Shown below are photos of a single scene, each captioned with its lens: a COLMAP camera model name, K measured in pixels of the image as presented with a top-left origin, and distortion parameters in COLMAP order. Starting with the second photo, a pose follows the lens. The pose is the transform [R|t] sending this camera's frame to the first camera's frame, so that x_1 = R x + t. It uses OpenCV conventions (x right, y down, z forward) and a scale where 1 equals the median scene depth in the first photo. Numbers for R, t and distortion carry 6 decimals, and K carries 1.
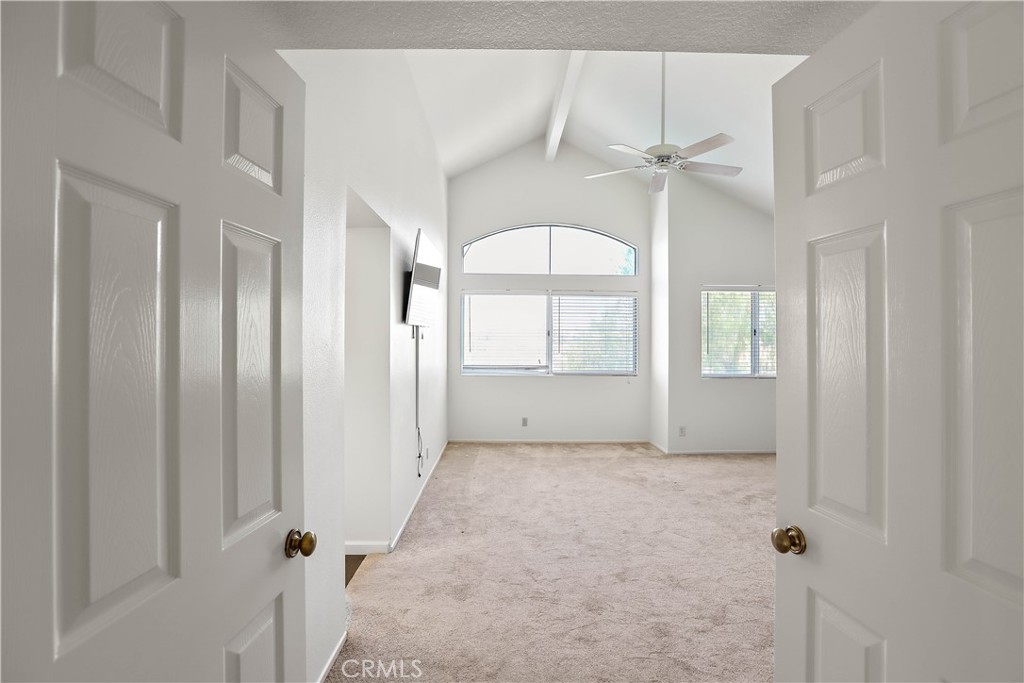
lens RADIAL K [[471.8, 0, 513.5], [0, 471.8, 338.4], [0, 0, 1]] dist [-0.028783, 0.006808]
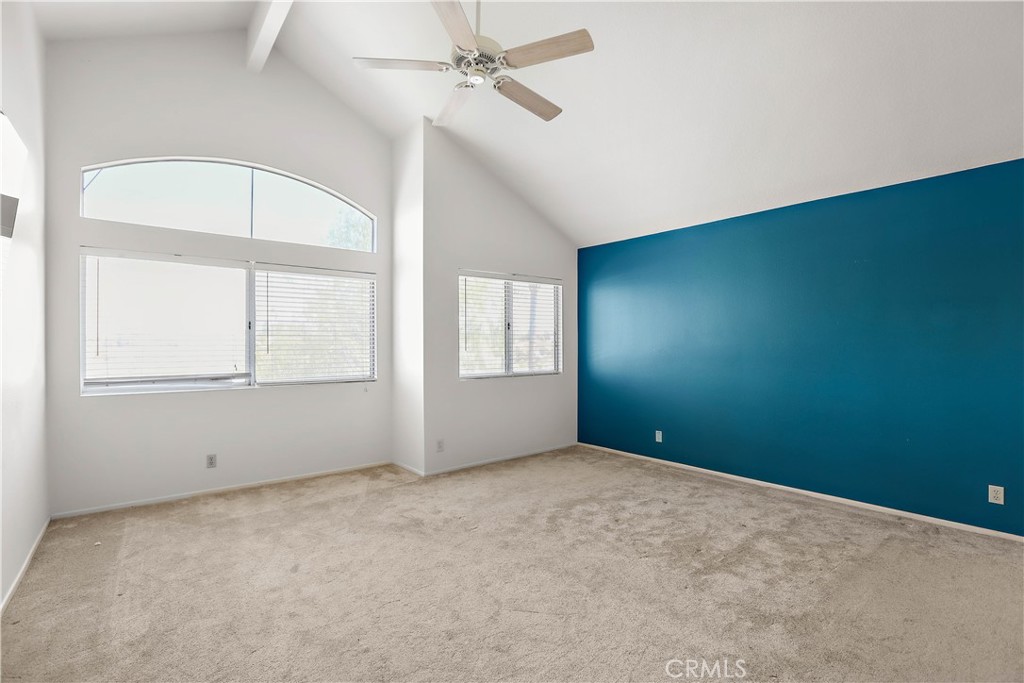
lens RADIAL K [[471.8, 0, 513.7], [0, 471.8, 347.9], [0, 0, 1]] dist [-0.028783, 0.006808]
pose [[0.797014, -0.011991, 0.603842, -0.033274], [0.006911, 0.999919, 0.010734, 0.019345], [-0.603921, -0.004382, 0.797032, 0.269210]]
